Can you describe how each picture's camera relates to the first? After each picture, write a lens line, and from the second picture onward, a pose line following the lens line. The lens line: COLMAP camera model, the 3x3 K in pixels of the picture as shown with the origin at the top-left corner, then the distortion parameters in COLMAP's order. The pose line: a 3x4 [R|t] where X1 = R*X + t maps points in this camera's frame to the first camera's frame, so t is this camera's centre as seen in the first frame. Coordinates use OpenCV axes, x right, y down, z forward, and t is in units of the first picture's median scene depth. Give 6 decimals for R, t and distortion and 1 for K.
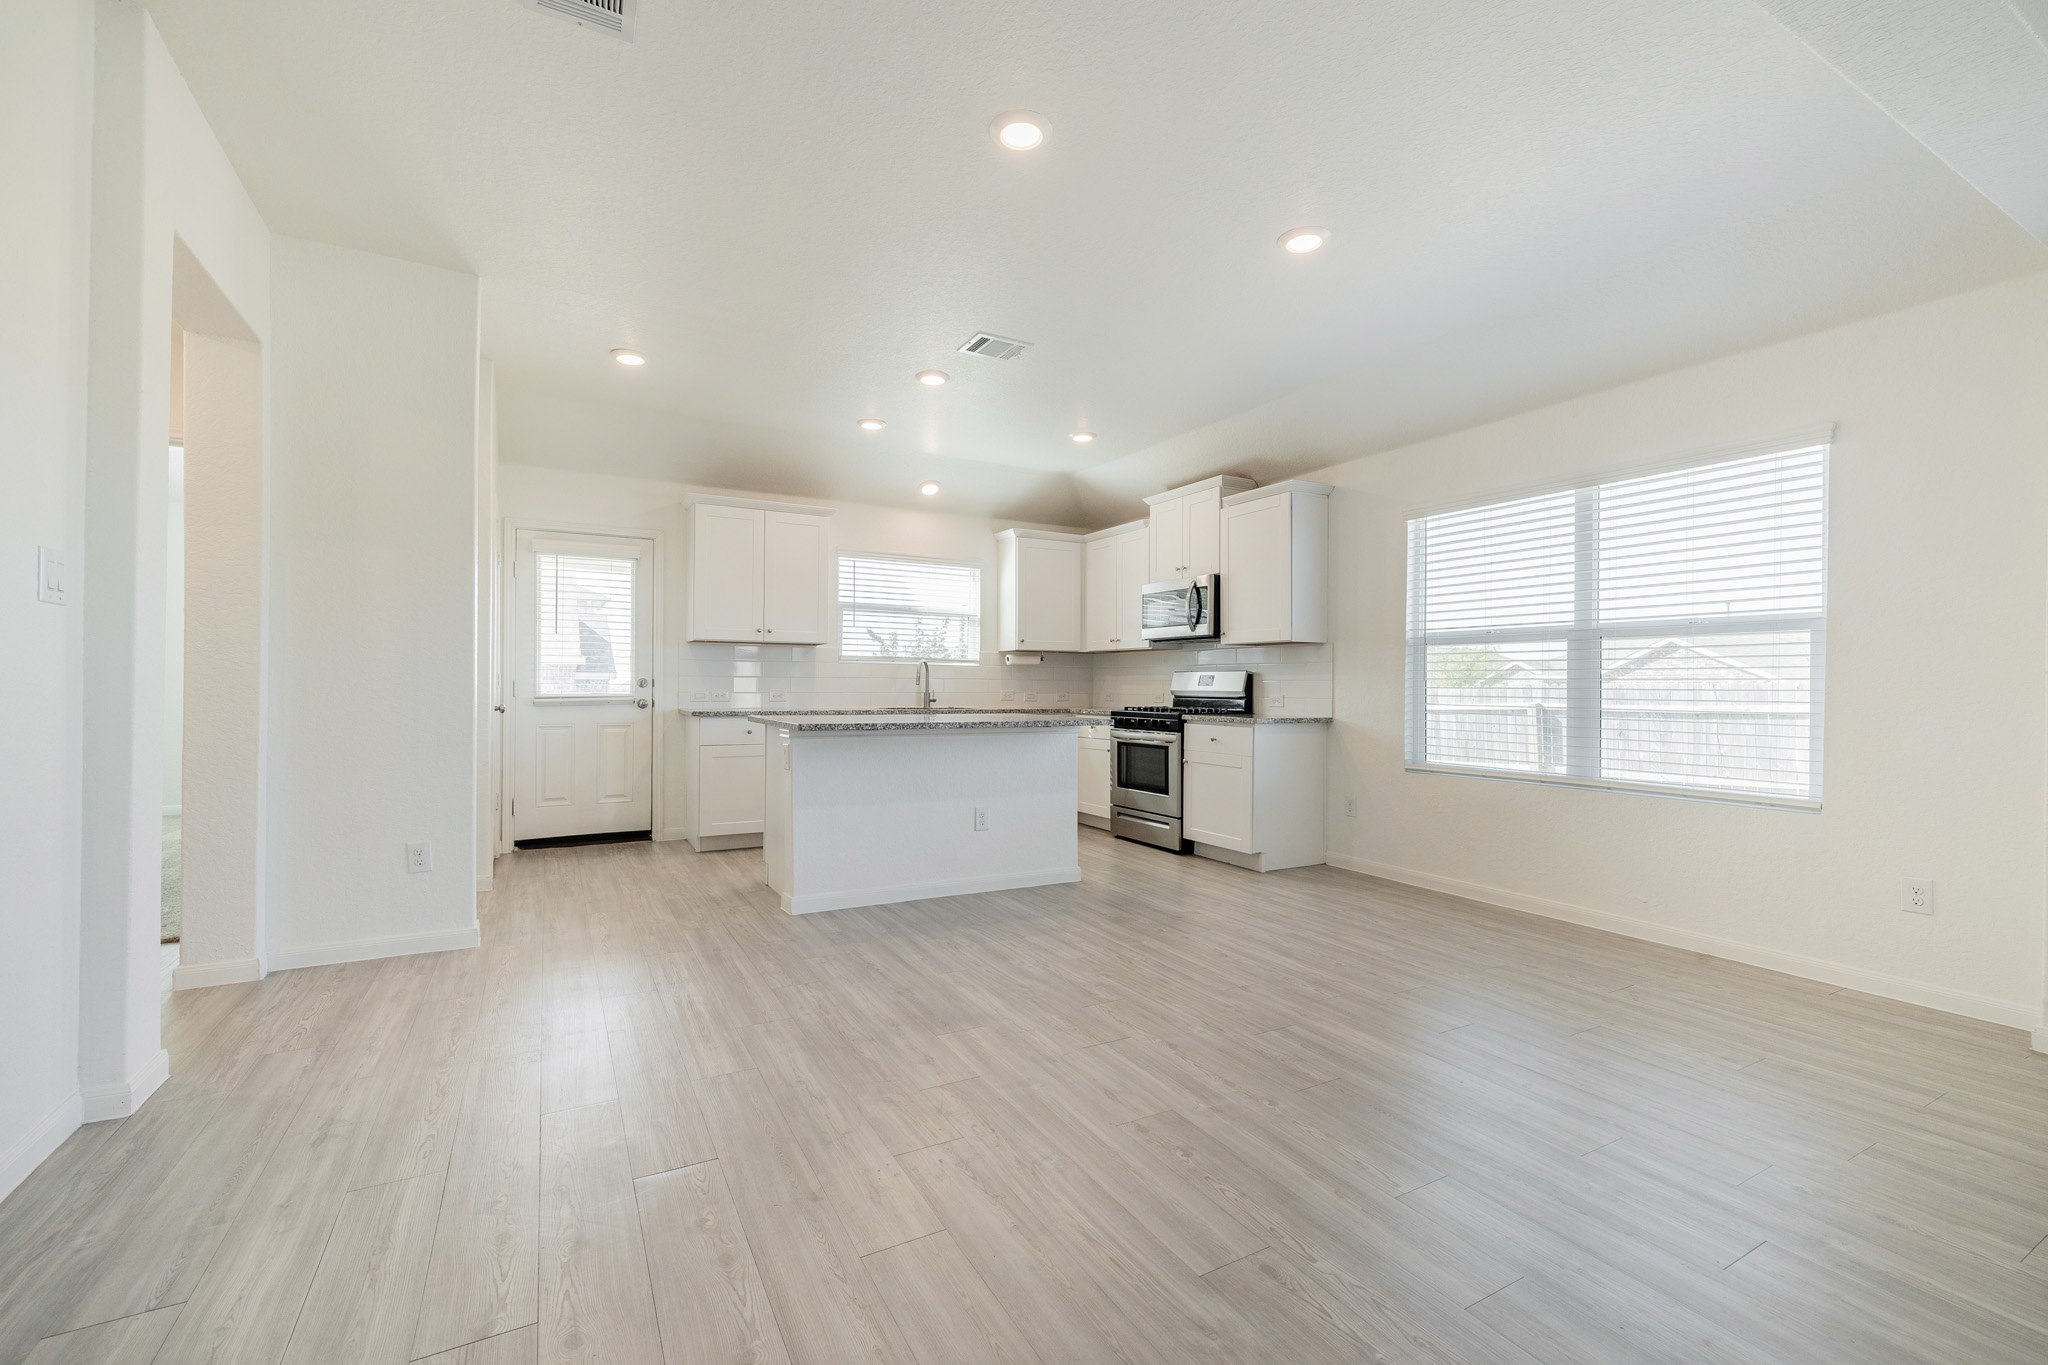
lens RADIAL K [[857.0, 0, 1016.7], [0, 857.0, 682.4], [0, 0, 1]] dist [0.000075, 0.000164]
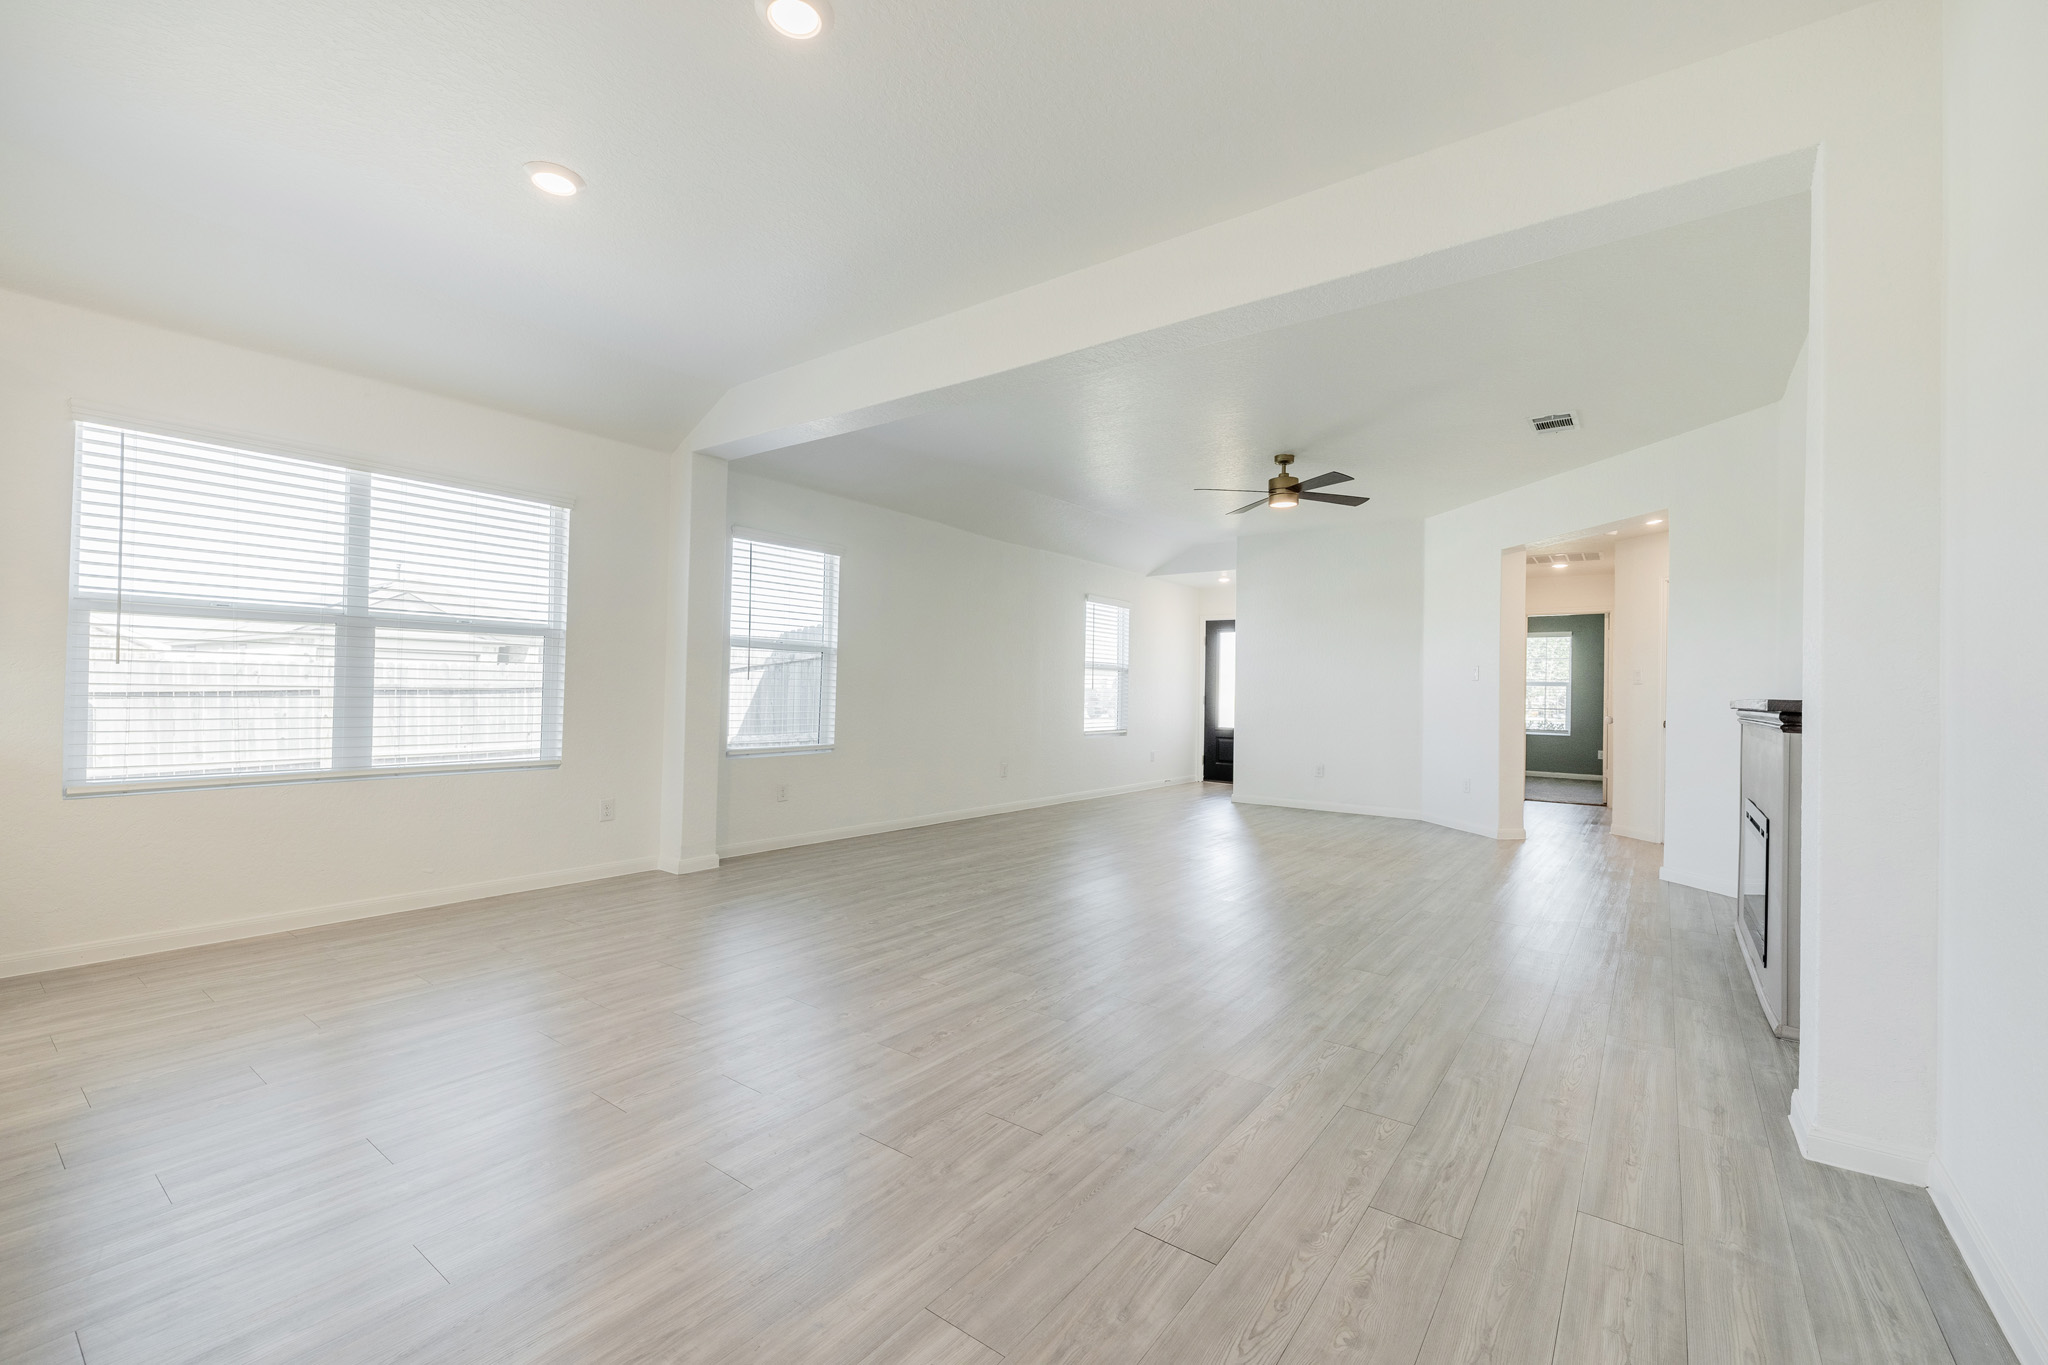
lens RADIAL K [[857.0, 0, 1016.7], [0, 857.0, 682.4], [0, 0, 1]] dist [0.000075, 0.000164]
pose [[-0.408626, -0.009311, 0.912654, -0.377248], [-0.023944, 0.999713, -0.000521, -0.003037], [-0.912388, -0.022066, -0.408732, 0.507291]]
